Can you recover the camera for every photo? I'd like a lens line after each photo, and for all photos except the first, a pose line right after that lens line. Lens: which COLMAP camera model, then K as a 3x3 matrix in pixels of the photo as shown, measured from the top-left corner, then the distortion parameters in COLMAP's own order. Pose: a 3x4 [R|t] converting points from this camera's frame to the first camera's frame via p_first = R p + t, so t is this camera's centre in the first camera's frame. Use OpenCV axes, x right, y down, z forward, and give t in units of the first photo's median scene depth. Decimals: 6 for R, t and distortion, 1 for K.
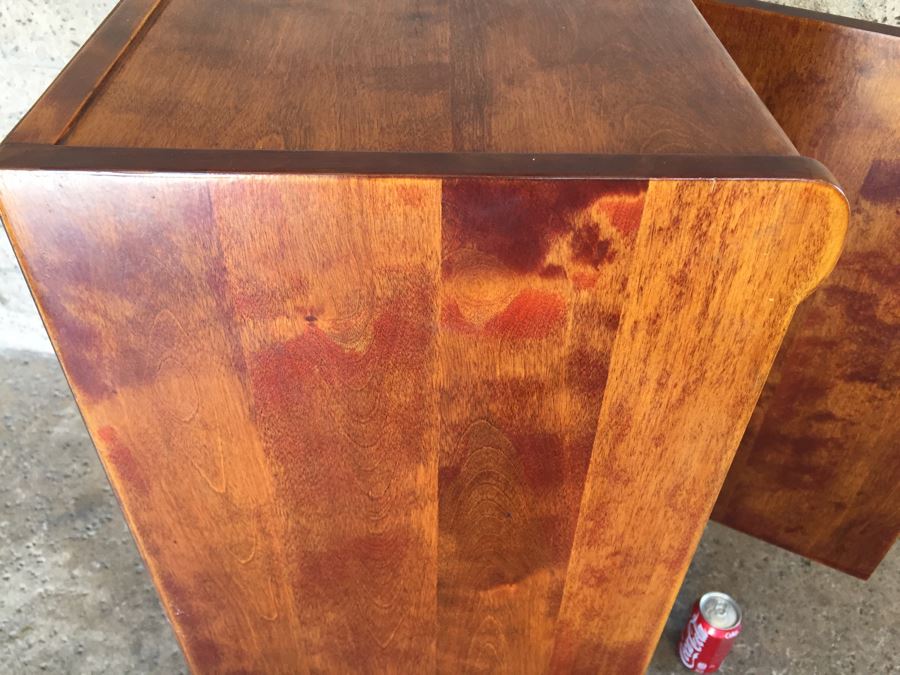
lens RADIAL K [[771.5, 0, 443.8], [0, 771.5, 331.4], [0, 0, 1]] dist [0.094156, -0.138669]
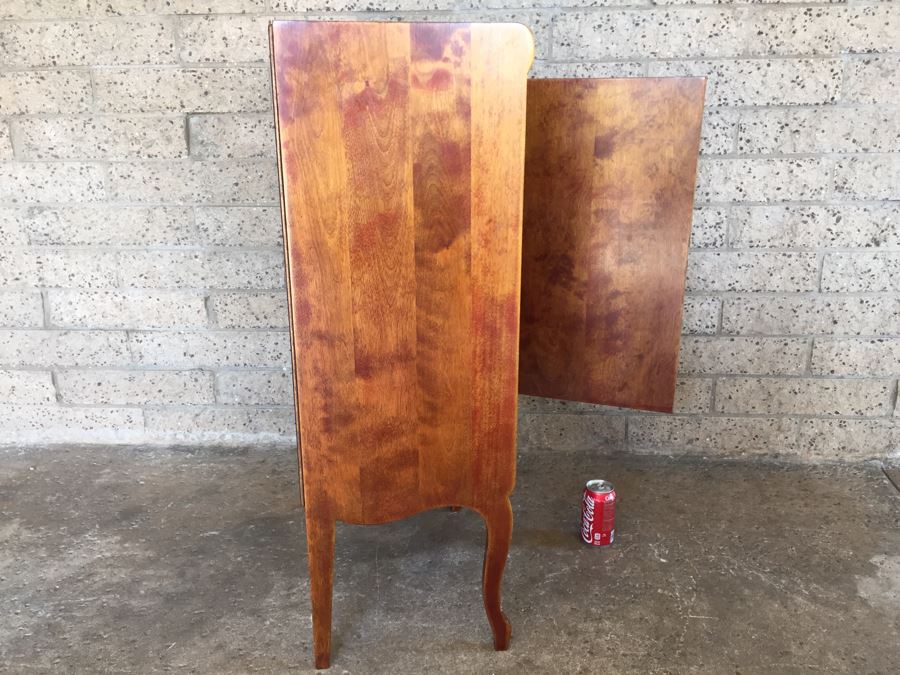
lens RADIAL K [[771.5, 0, 444.0], [0, 771.5, 338.2], [0, 0, 1]] dist [0.094156, -0.138669]
pose [[0.991657, -0.060286, 0.113935, -0.082933], [0.101227, 0.911444, -0.398777, 0.622366], [-0.079805, 0.406984, 0.909943, -0.395138]]
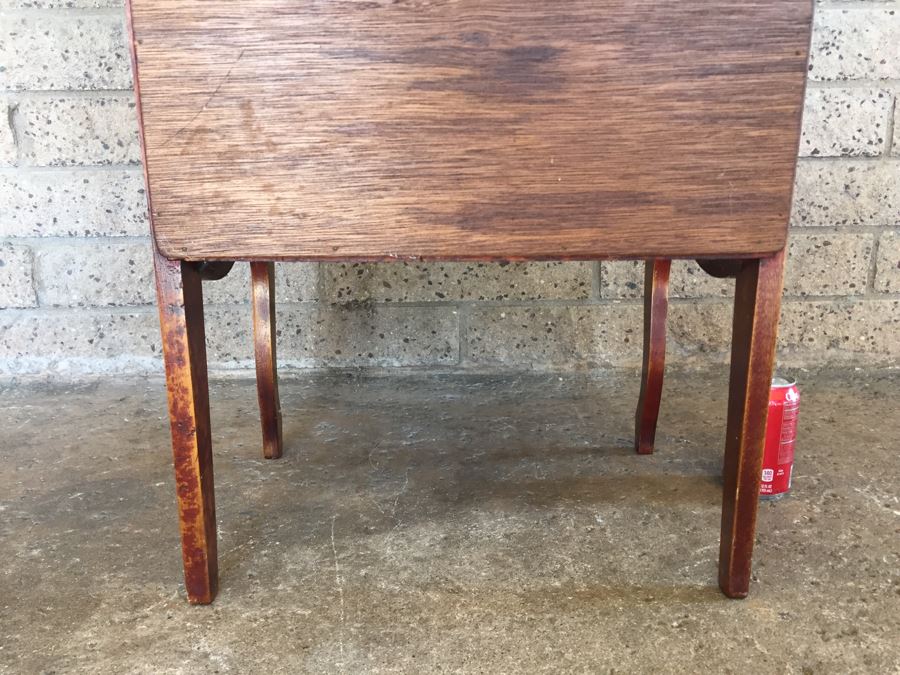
lens RADIAL K [[771.5, 0, 445.9], [0, 771.5, 338.3], [0, 0, 1]] dist [0.094156, -0.138669]
pose [[0.975752, -0.079241, 0.204033, -0.096023], [0.161838, 0.888799, -0.428772, 0.566472], [-0.147368, 0.451396, 0.880071, 0.346188]]
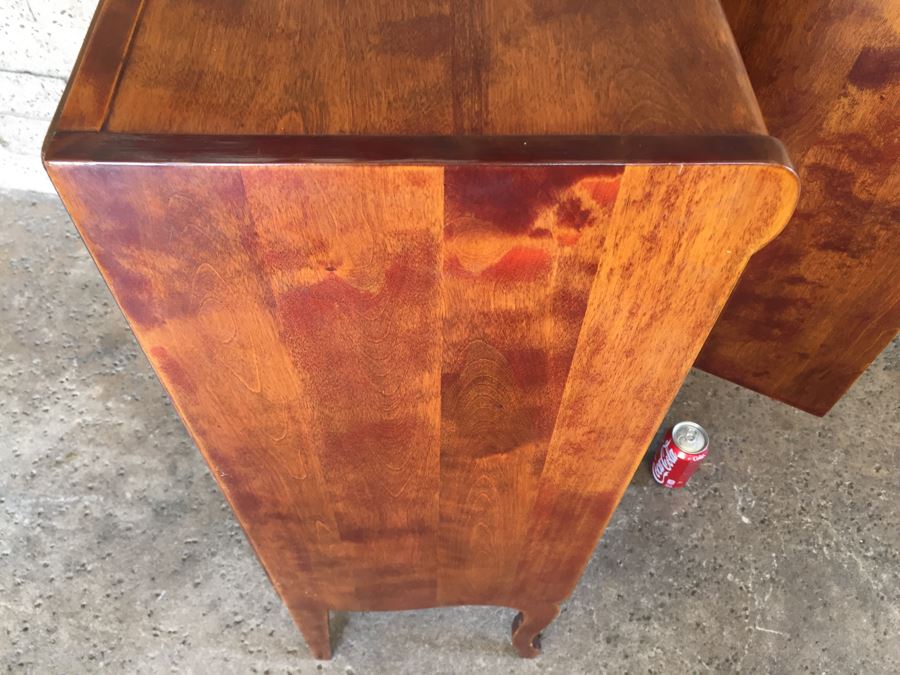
lens RADIAL K [[771.5, 0, 443.0], [0, 771.5, 330.5], [0, 0, 1]] dist [0.094156, -0.138669]
pose [[0.999984, -0.005700, 0.000587, -0.001640], [0.005388, 0.970268, 0.241973, -0.061839], [-0.001949, -0.241966, 0.970283, -0.044020]]
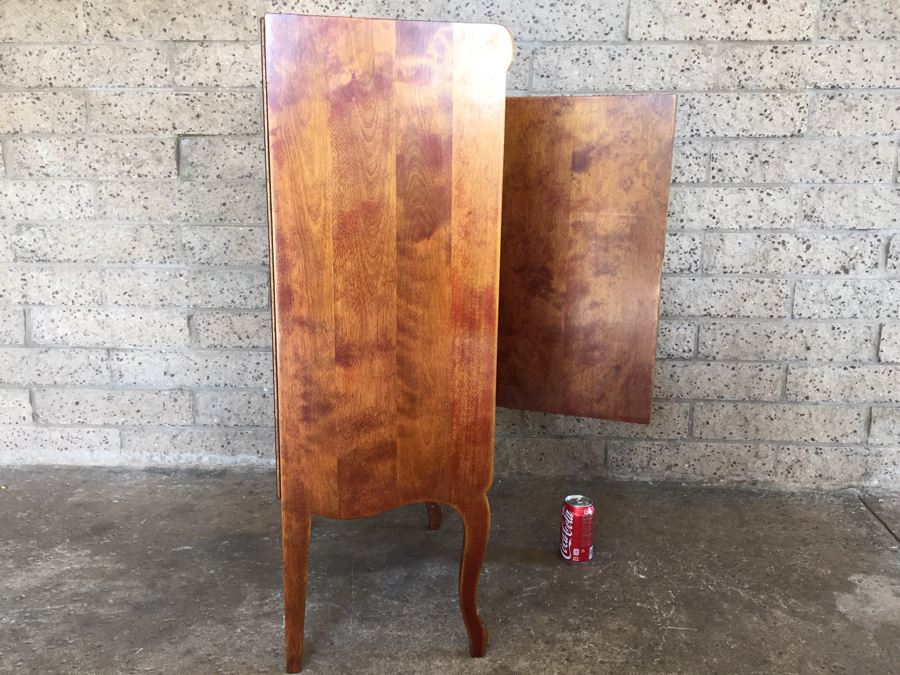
lens RADIAL K [[771.5, 0, 443.6], [0, 771.5, 338.5], [0, 0, 1]] dist [0.094156, -0.138669]
pose [[0.989805, -0.034430, 0.138202, -0.084148], [0.096805, 0.874379, -0.475490, 0.720116], [-0.104470, 0.484021, 0.868798, -0.365137]]
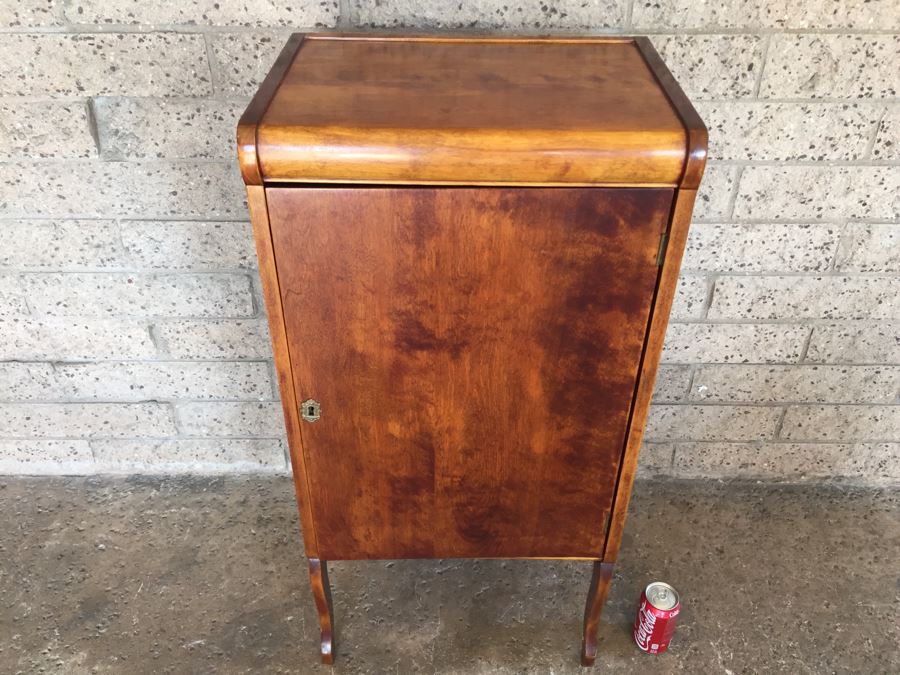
lens RADIAL K [[771.5, 0, 444.2], [0, 771.5, 337.9], [0, 0, 1]] dist [0.094156, -0.138669]
pose [[0.982372, -0.121867, 0.141754, -0.103477], [0.133861, 0.987897, -0.078366, 0.005477], [-0.130488, 0.095960, 0.986795, -0.196904]]
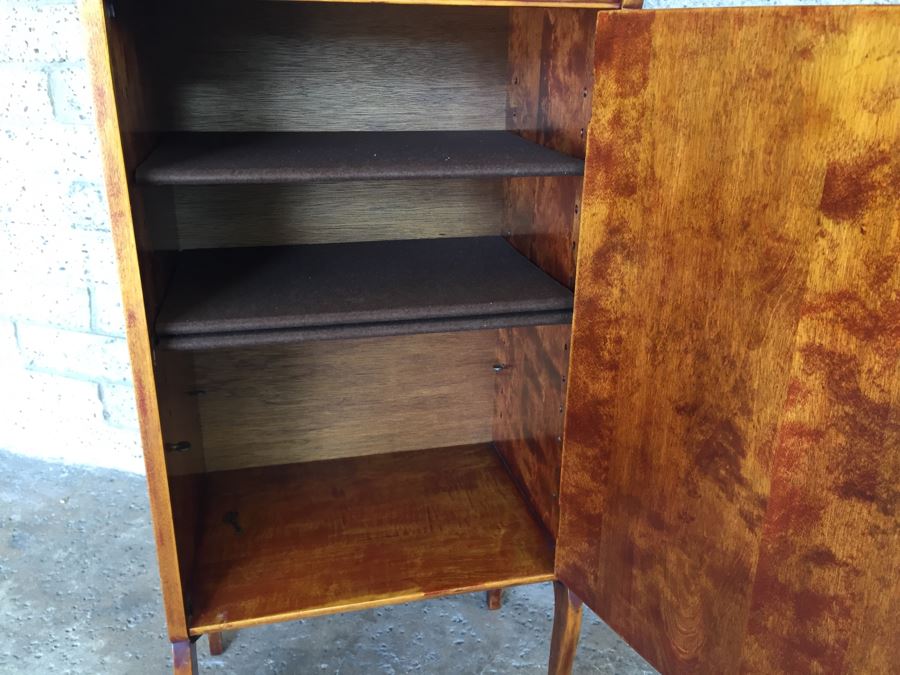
lens RADIAL K [[771.5, 0, 445.3], [0, 771.5, 336.8], [0, 0, 1]] dist [0.094156, -0.138669]
pose [[0.989582, 0.045495, -0.136596, 0.056780], [-0.091166, 0.932329, -0.349931, 0.261826], [0.111432, 0.358738, 0.926763, 0.021945]]
